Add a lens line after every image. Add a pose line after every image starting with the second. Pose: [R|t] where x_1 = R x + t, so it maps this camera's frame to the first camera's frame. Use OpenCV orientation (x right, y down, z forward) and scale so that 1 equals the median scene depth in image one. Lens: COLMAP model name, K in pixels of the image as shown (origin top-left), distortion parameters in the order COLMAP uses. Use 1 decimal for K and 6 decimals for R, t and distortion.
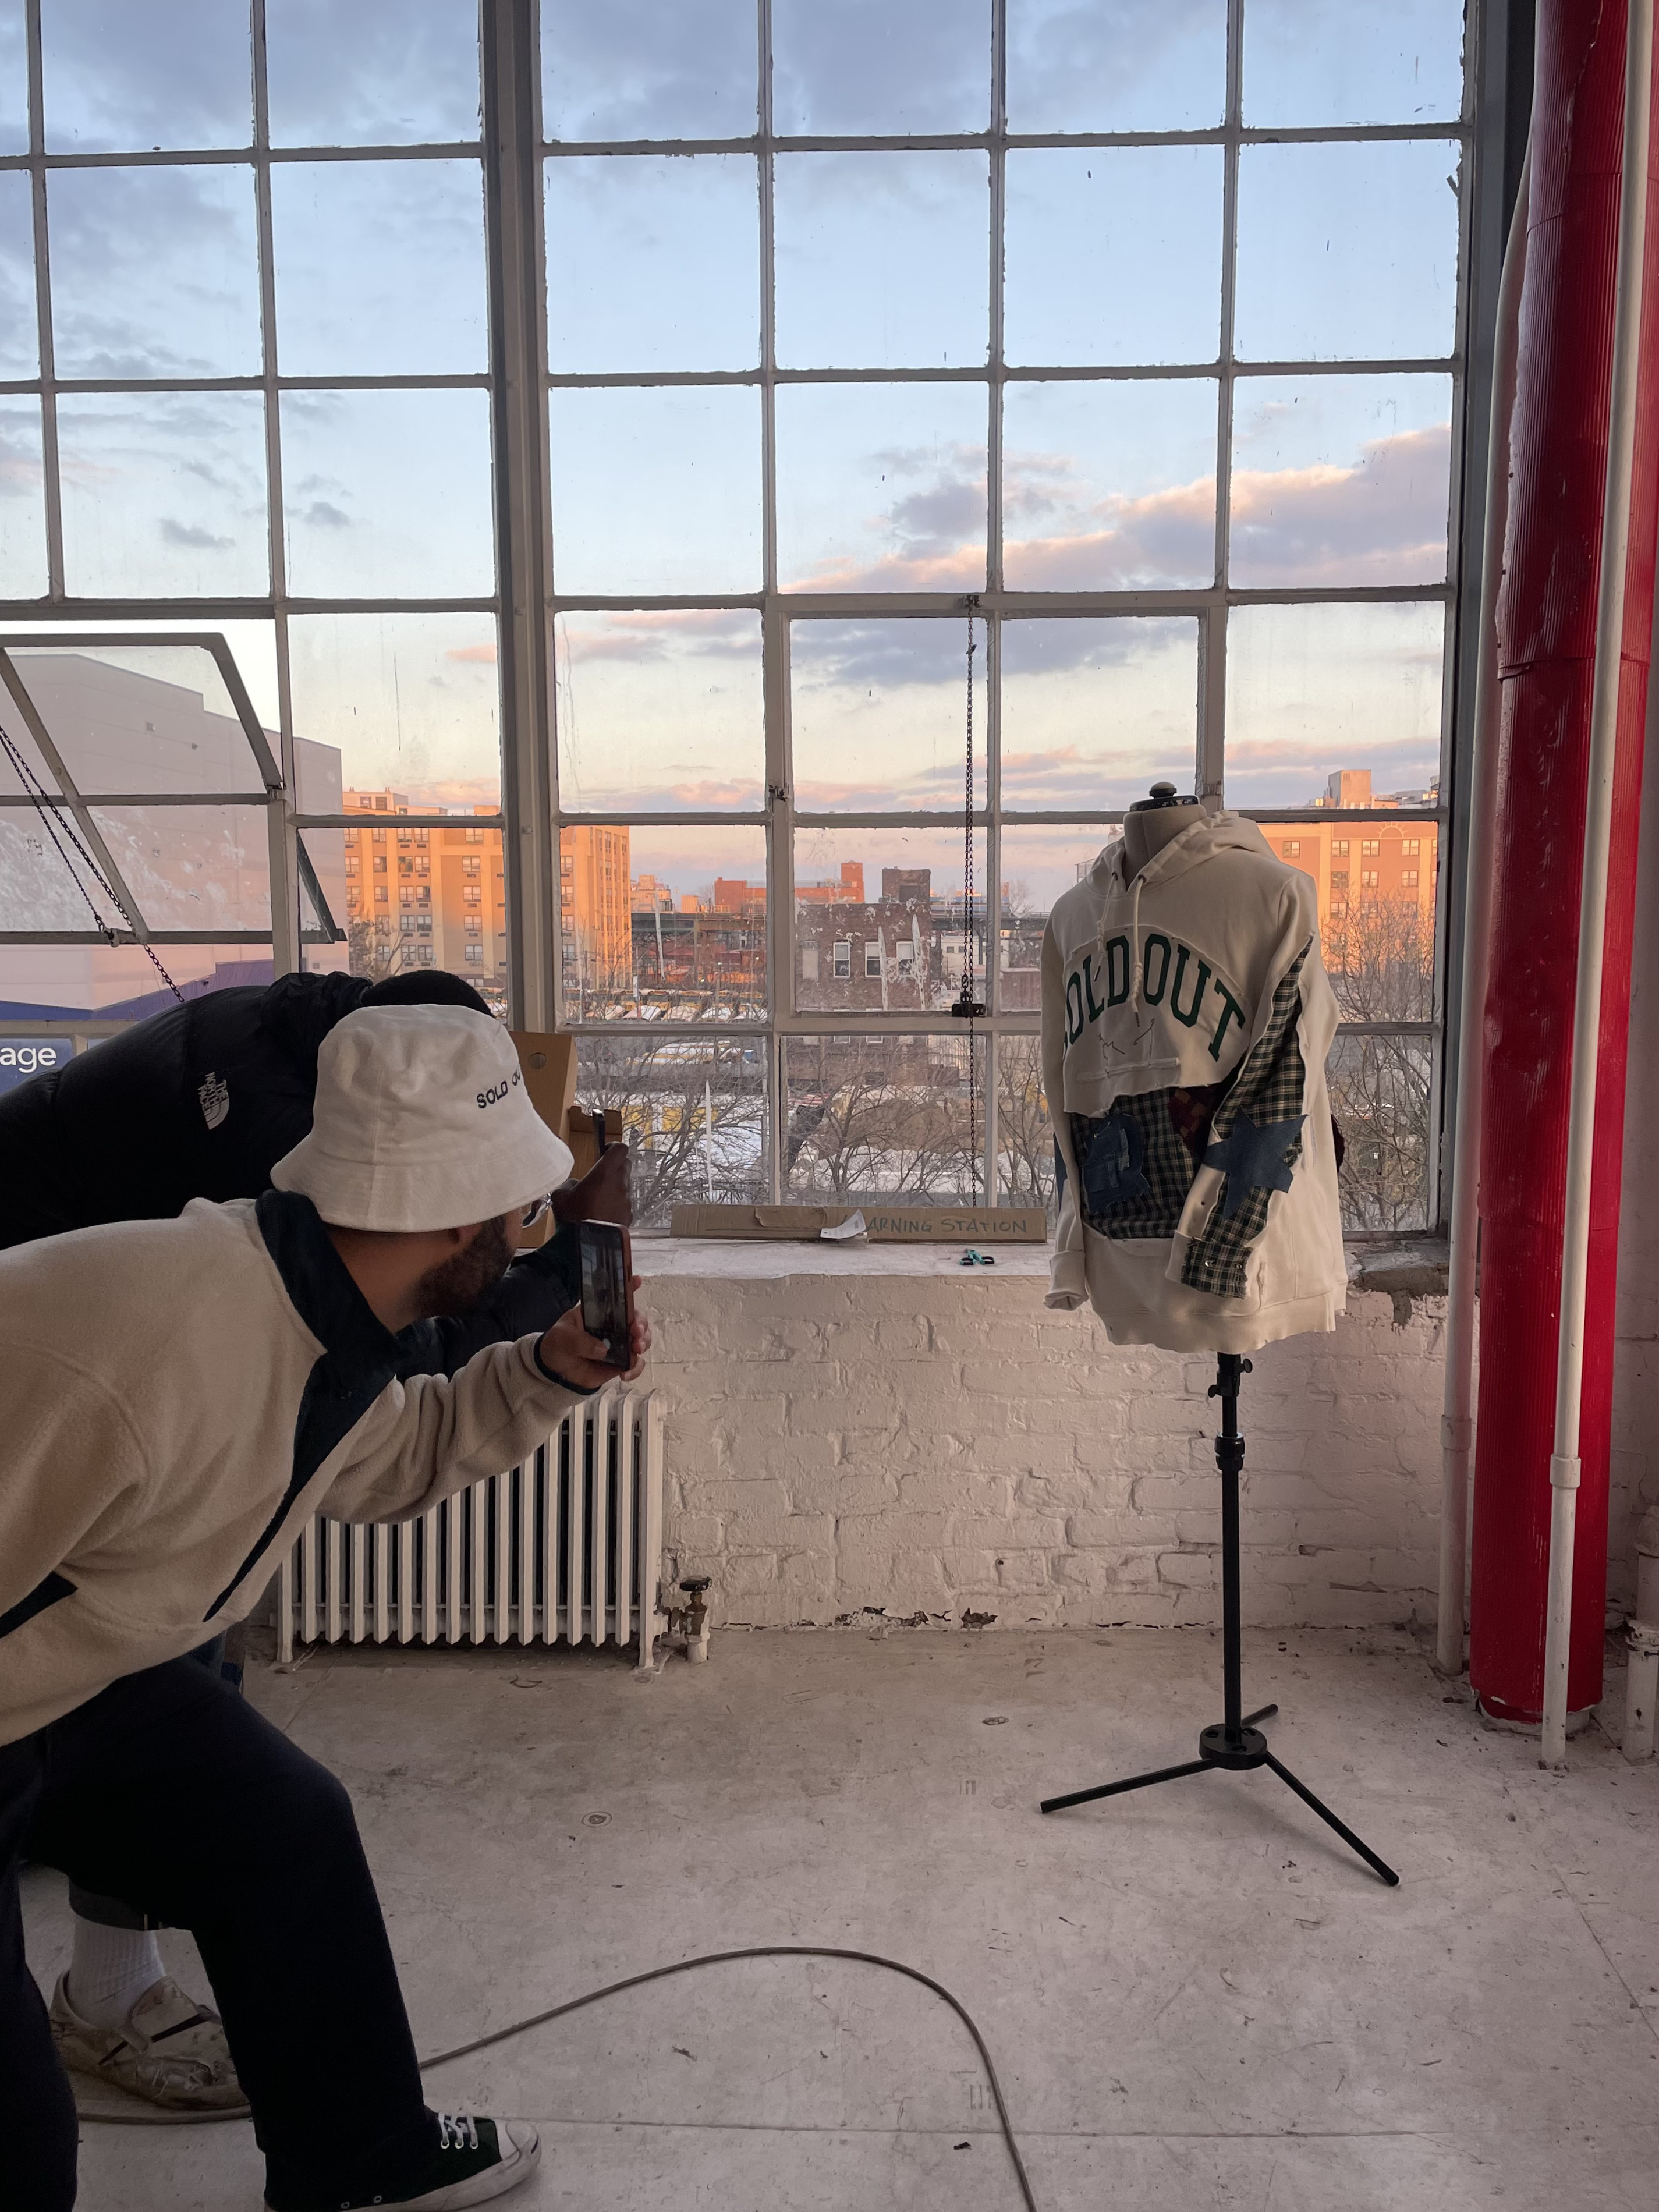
lens RADIAL K [[1683.8, 0, 828.4], [0, 1683.8, 1108.2], [0, 0, 1]] dist [0.027902, -0.033180]
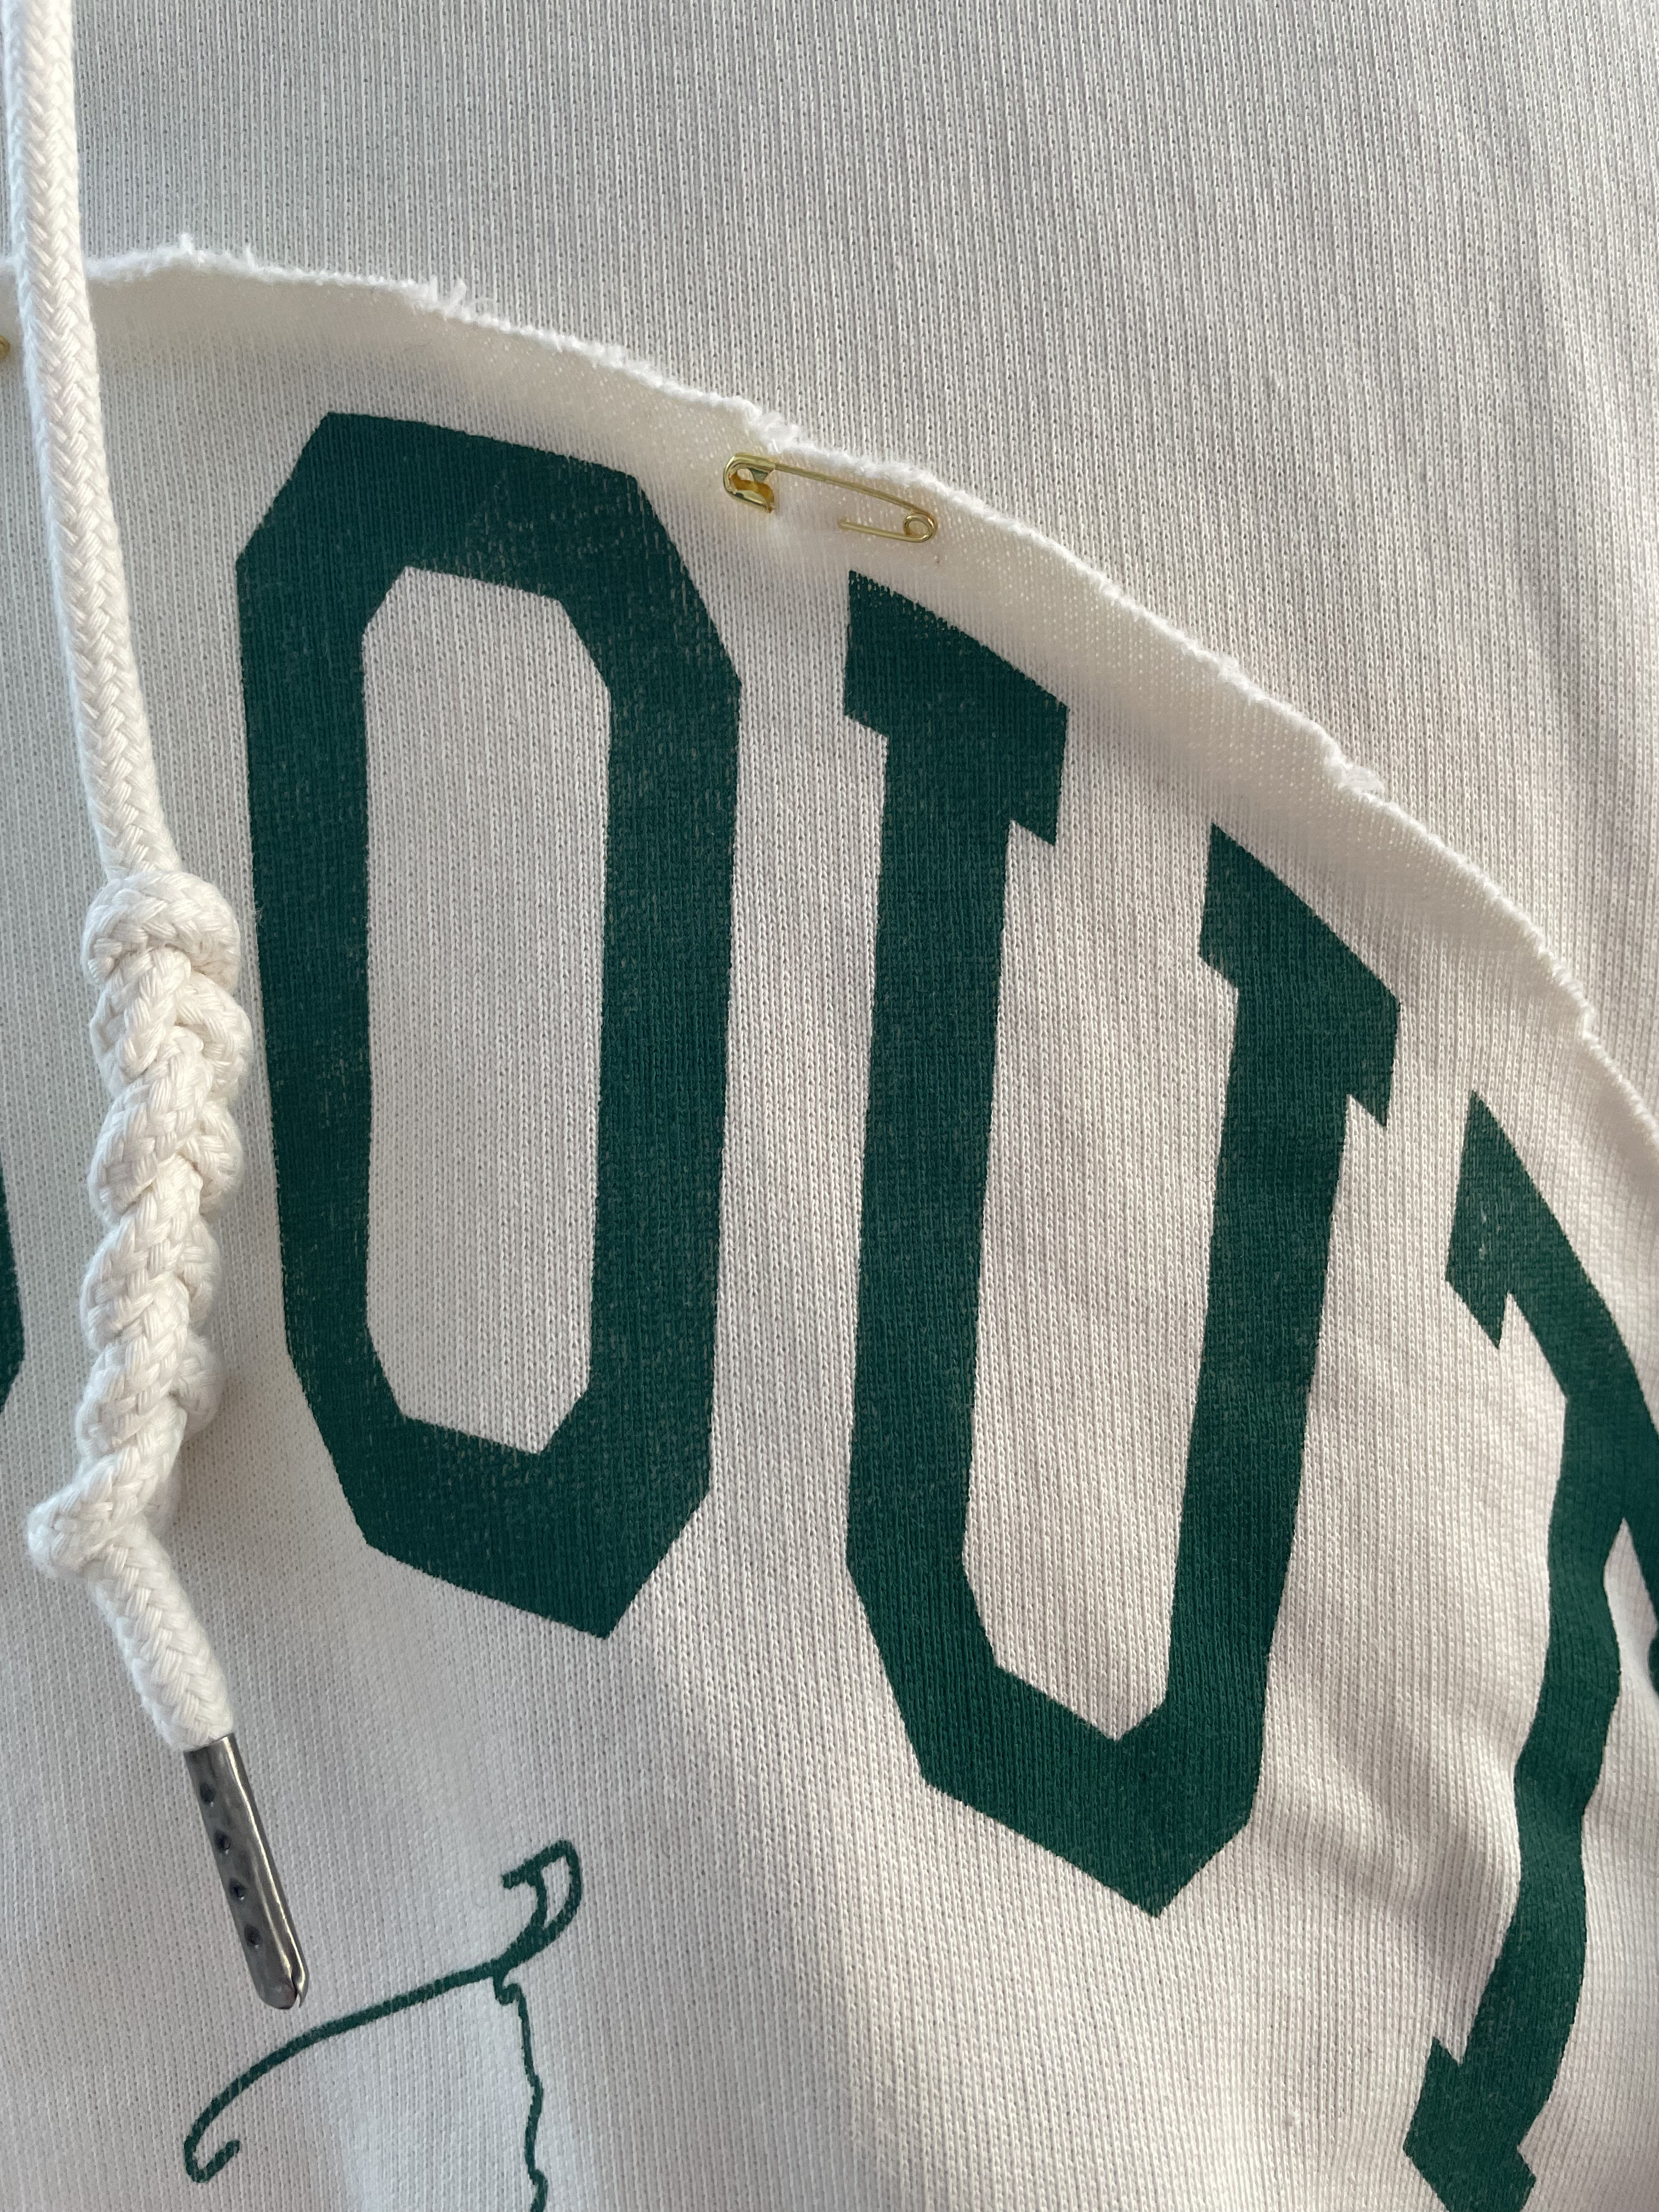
lens RADIAL K [[1683.8, 0, 828.1], [0, 1683.8, 1086.6], [0, 0, 1]] dist [0.027902, -0.033180]
pose [[0.759856, -0.085077, 0.644500, 0.163747], [0.062682, 0.996369, 0.057624, -0.081839], [-0.647062, -0.003388, 0.762430, 0.945430]]
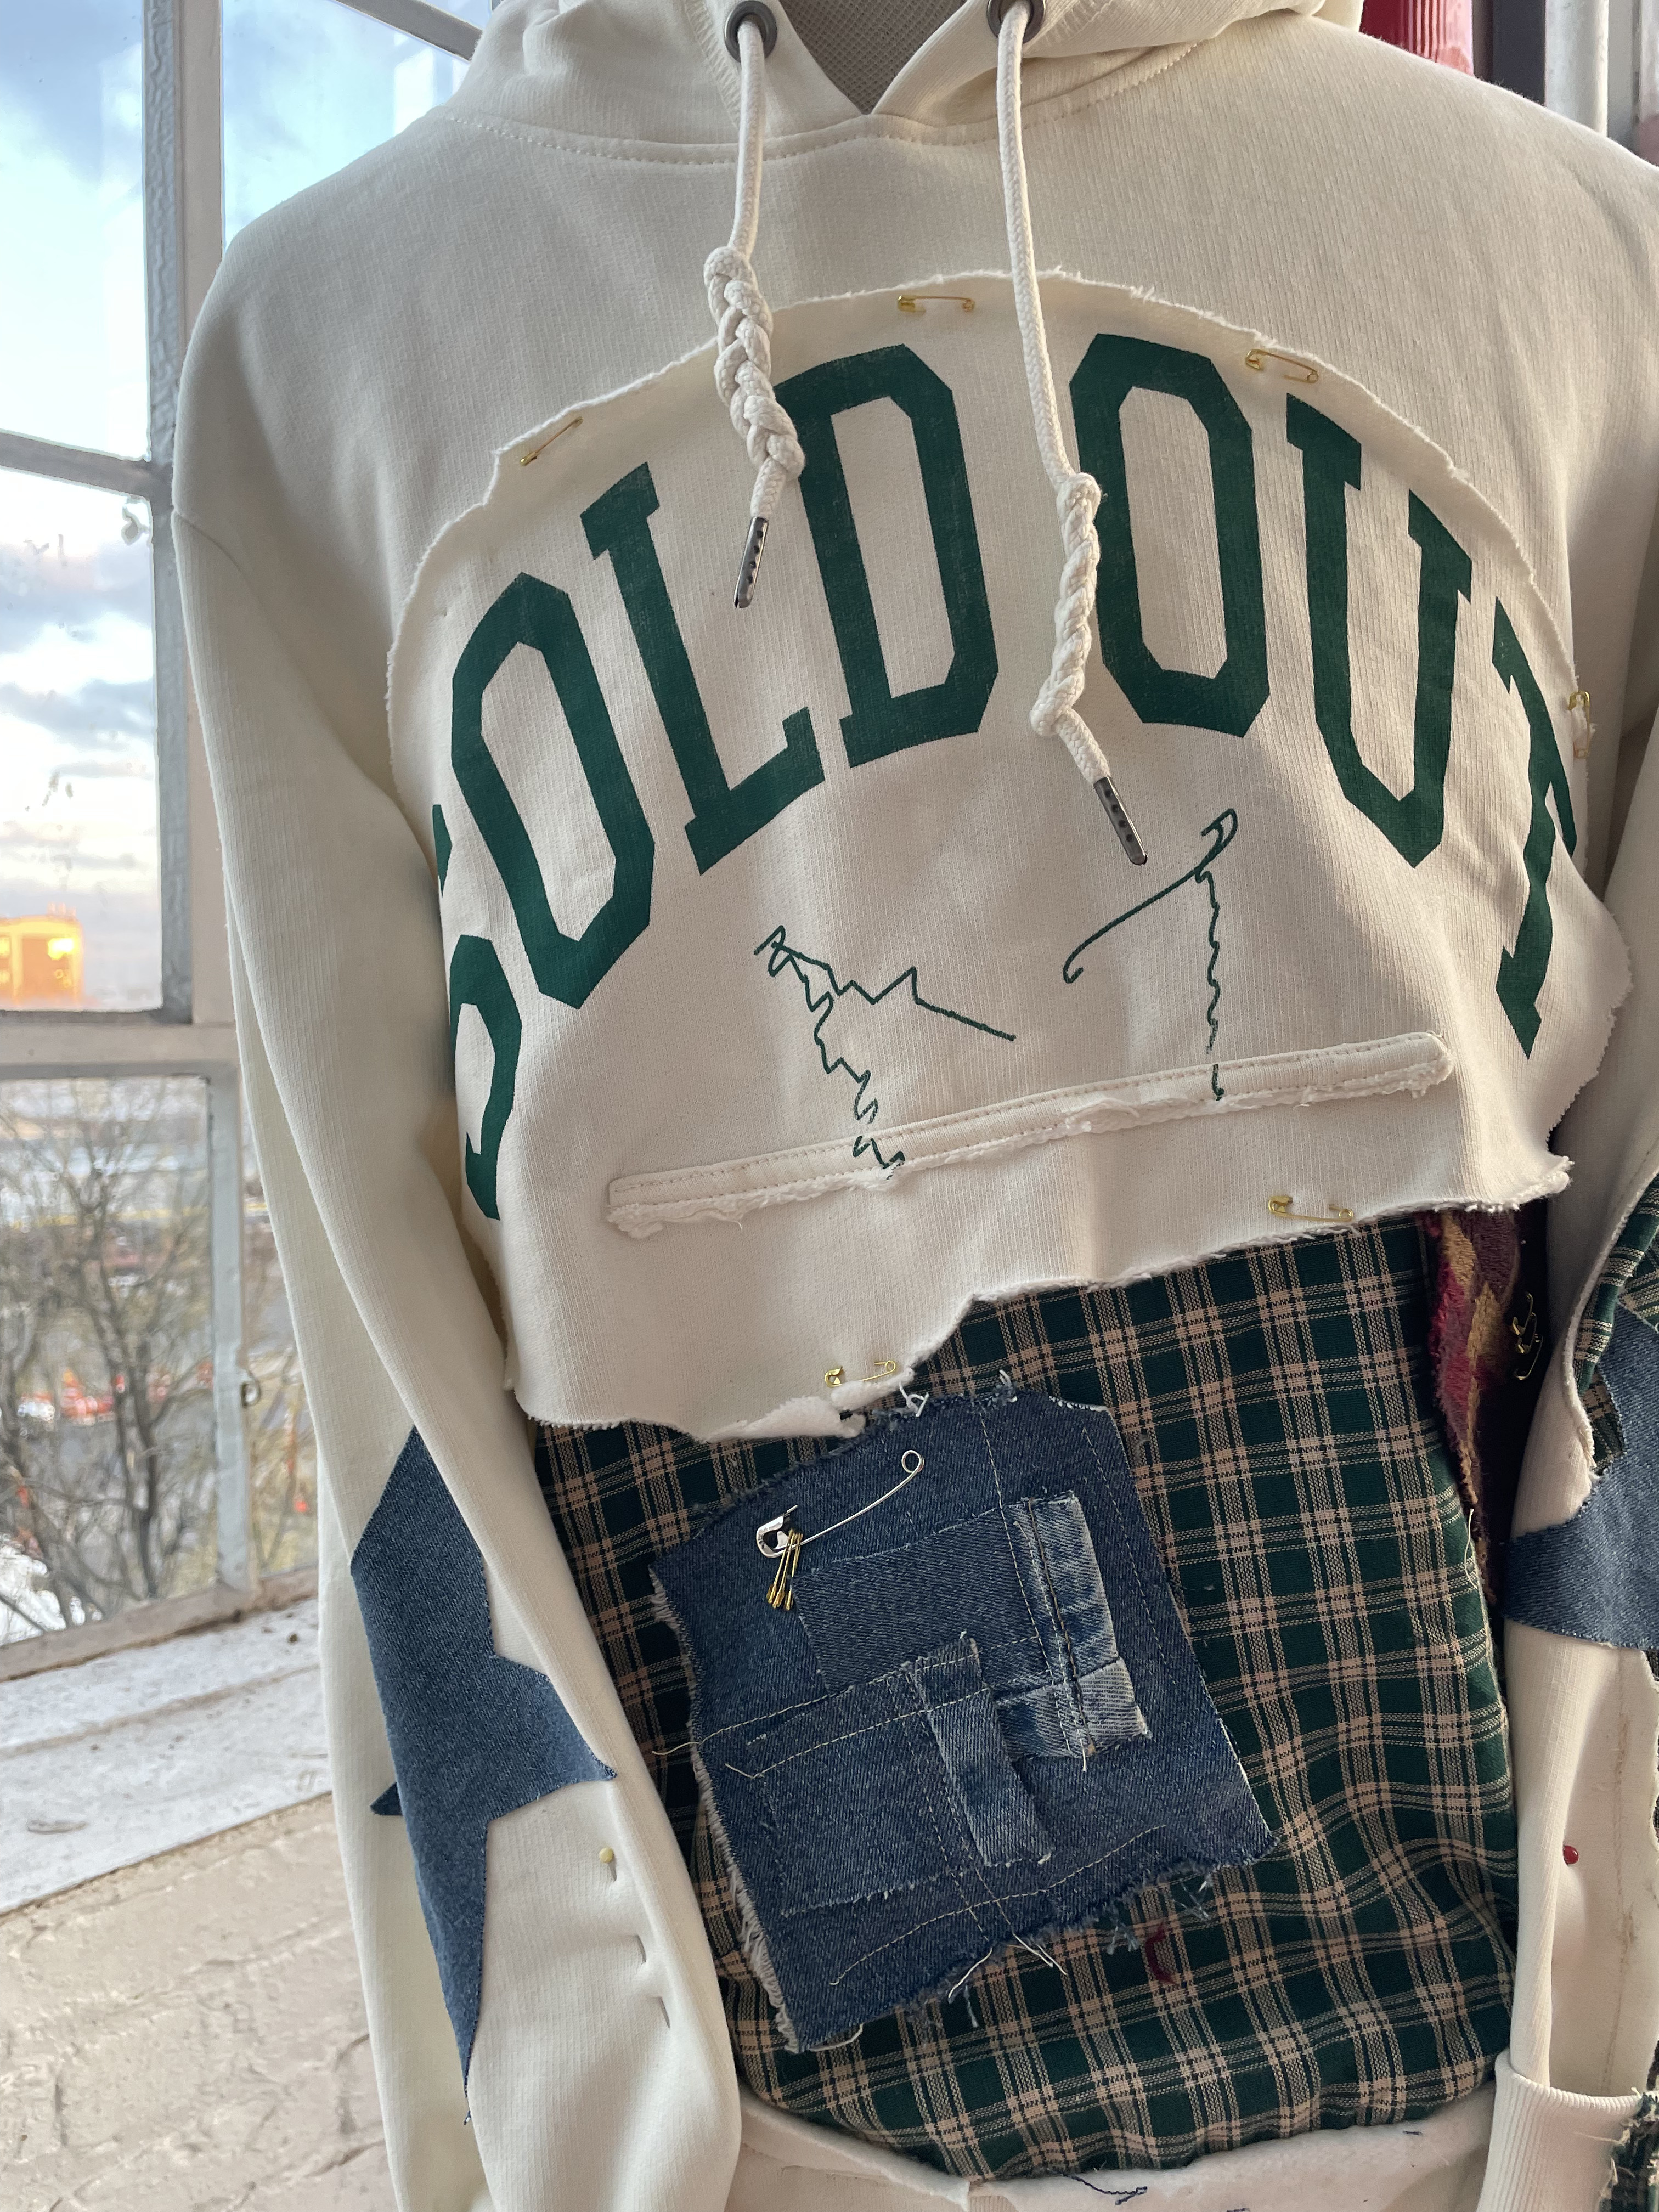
lens RADIAL K [[1683.8, 0, 827.4], [0, 1683.8, 1116.0], [0, 0, 1]] dist [0.027902, -0.033180]
pose [[0.655960, -0.039329, 0.753771, 0.040005], [0.083389, 0.996304, -0.020584, -0.023005], [-0.750176, 0.076358, 0.656815, 0.918694]]
